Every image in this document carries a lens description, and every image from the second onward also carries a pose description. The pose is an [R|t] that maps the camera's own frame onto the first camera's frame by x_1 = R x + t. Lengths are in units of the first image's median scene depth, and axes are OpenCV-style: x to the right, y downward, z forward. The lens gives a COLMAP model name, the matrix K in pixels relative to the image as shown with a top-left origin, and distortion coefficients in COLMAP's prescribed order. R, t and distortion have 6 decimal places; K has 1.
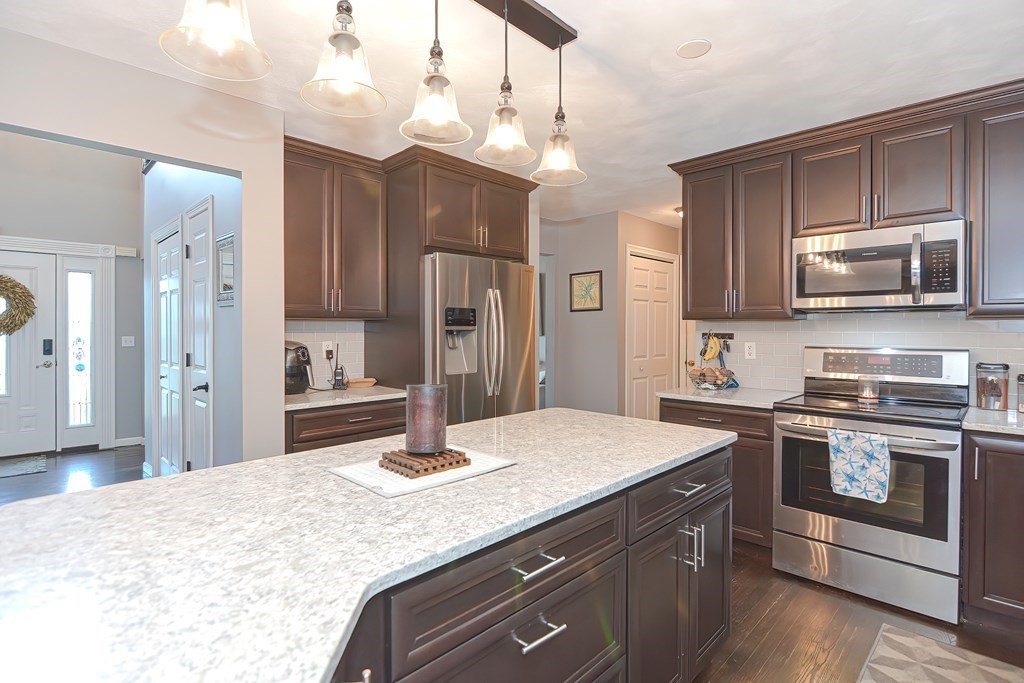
lens RADIAL K [[503.3, 0, 514.5], [0, 503.3, 331.4], [0, 0, 1]] dist [-0.000911, -0.007133]
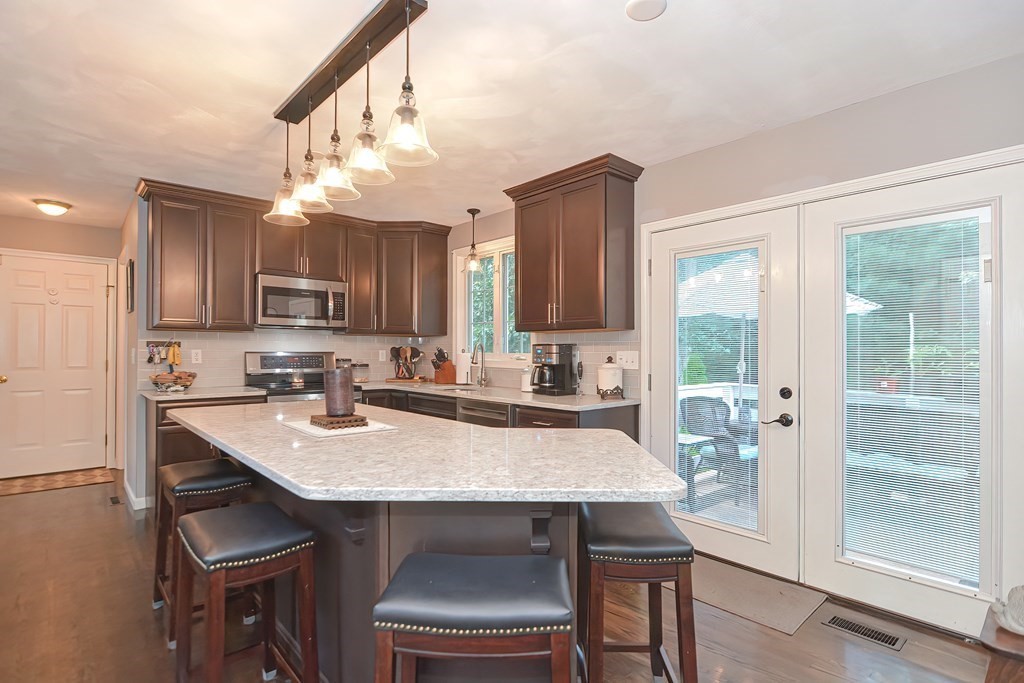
lens RADIAL K [[500.4, 0, 507.7], [0, 500.4, 354.1], [0, 0, 1]] dist [-0.001964, -0.000778]
pose [[0.063657, -0.007023, 0.997947, -0.873182], [-0.001144, 0.999974, 0.007110, 0.029660], [-0.997971, -0.001594, 0.063647, 0.234801]]
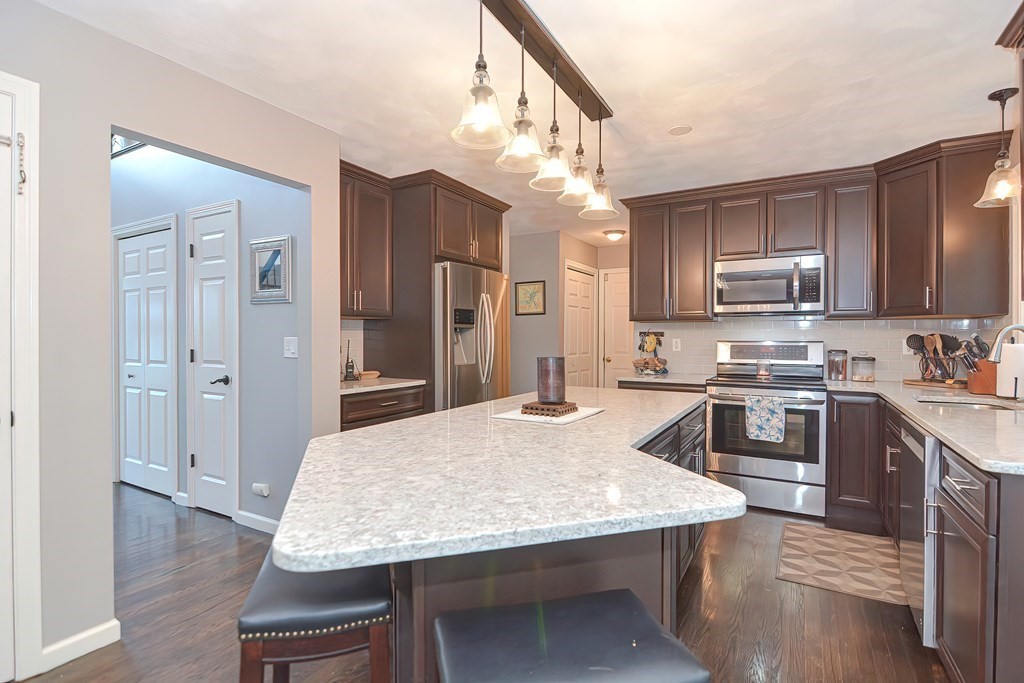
lens RADIAL K [[498.6, 0, 512.0], [0, 498.6, 341.5], [0, 0, 1]] dist [0.001280, -0.008173]
pose [[0.968148, -0.000953, 0.250377, -0.358518], [-0.000116, 0.999991, 0.004255, 0.030540], [-0.250379, -0.004149, 0.968139, -0.205383]]
